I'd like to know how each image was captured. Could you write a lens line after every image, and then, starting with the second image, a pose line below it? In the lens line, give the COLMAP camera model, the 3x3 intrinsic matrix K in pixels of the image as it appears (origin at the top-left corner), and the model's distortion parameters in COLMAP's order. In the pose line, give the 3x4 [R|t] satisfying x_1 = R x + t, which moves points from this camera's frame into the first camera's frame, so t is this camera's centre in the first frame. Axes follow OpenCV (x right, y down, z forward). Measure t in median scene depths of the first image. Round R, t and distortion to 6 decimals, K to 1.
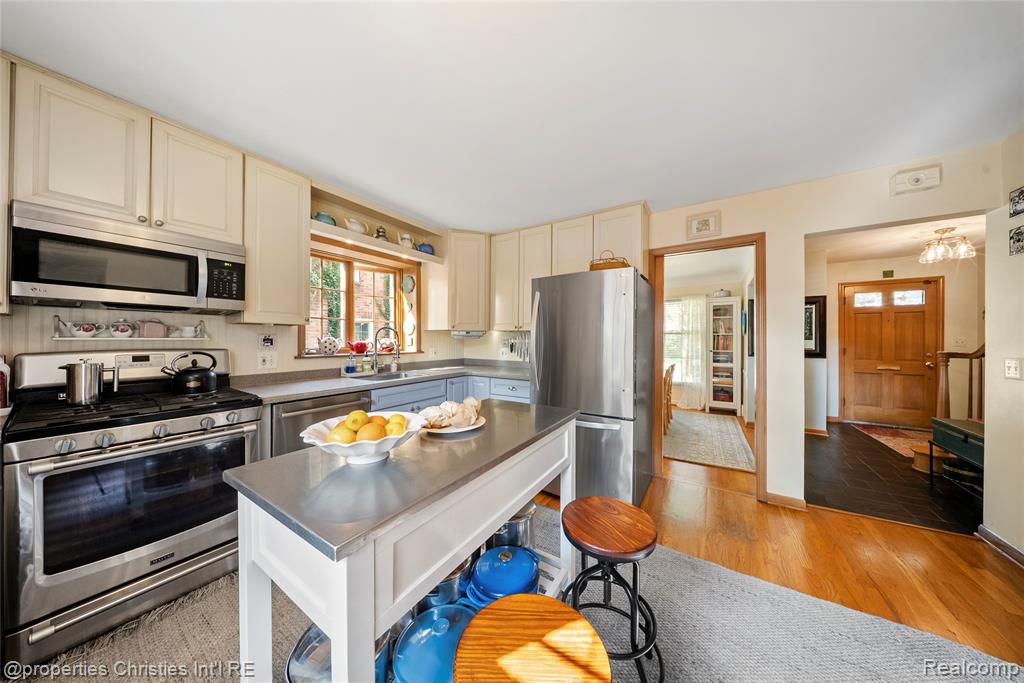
lens RADIAL K [[307.7, 0, 520.3], [0, 307.7, 339.6], [0, 0, 1]] dist [-0.001575, -0.000157]
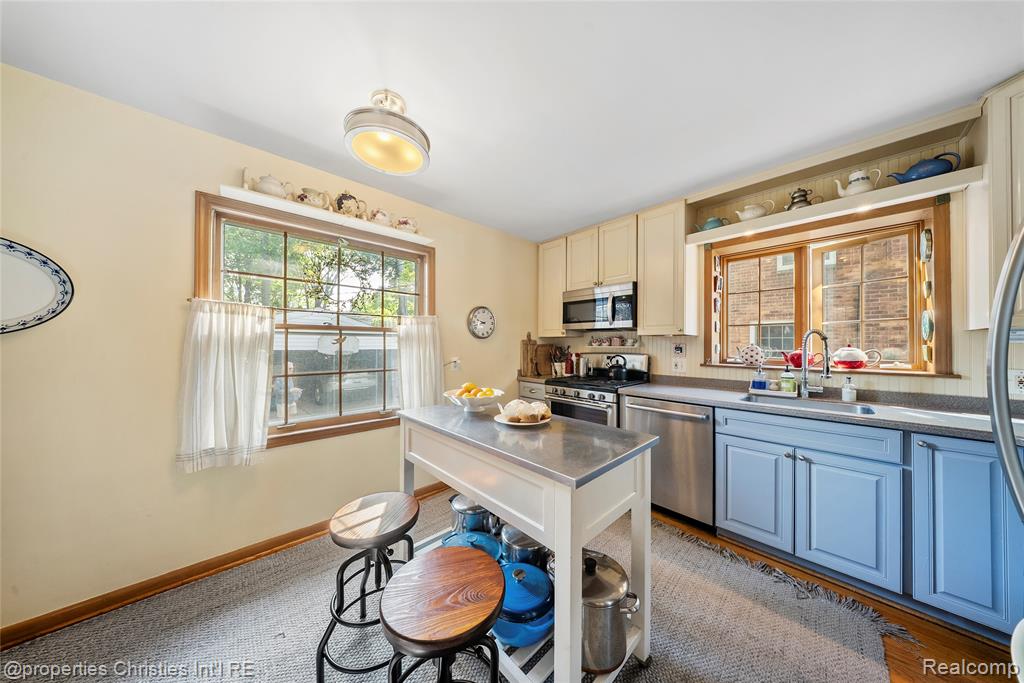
lens RADIAL K [[306.2, 0, 515.0], [0, 306.2, 346.5], [0, 0, 1]] dist [-0.000427, -0.000051]
pose [[-0.257216, -0.002277, -0.966351, 0.365521], [-0.011131, 0.999938, 0.000607, 0.000755], [0.966290, 0.010912, -0.257225, 0.513477]]
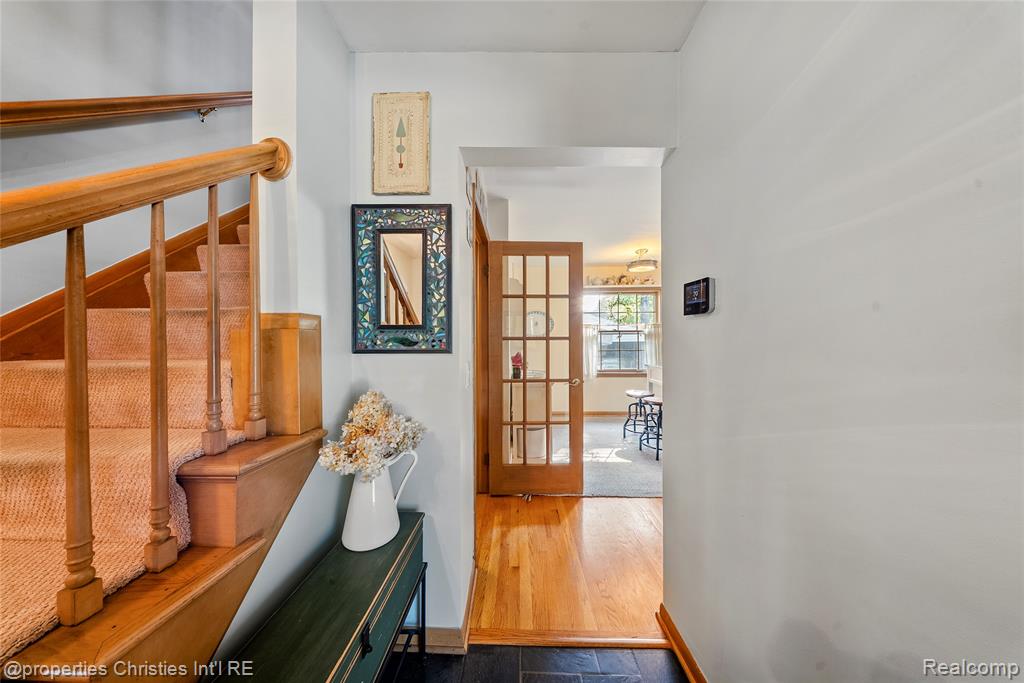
lens RADIAL K [[298.6, 0, 514.4], [0, 298.6, 340.0], [0, 0, 1]] dist [-0.000254, -0.000051]
pose [[-0.856552, 0.003418, -0.516050, 1.145681], [0.000535, 0.999983, 0.005736, -0.000517], [0.516061, 0.004637, -0.856539, 1.057377]]
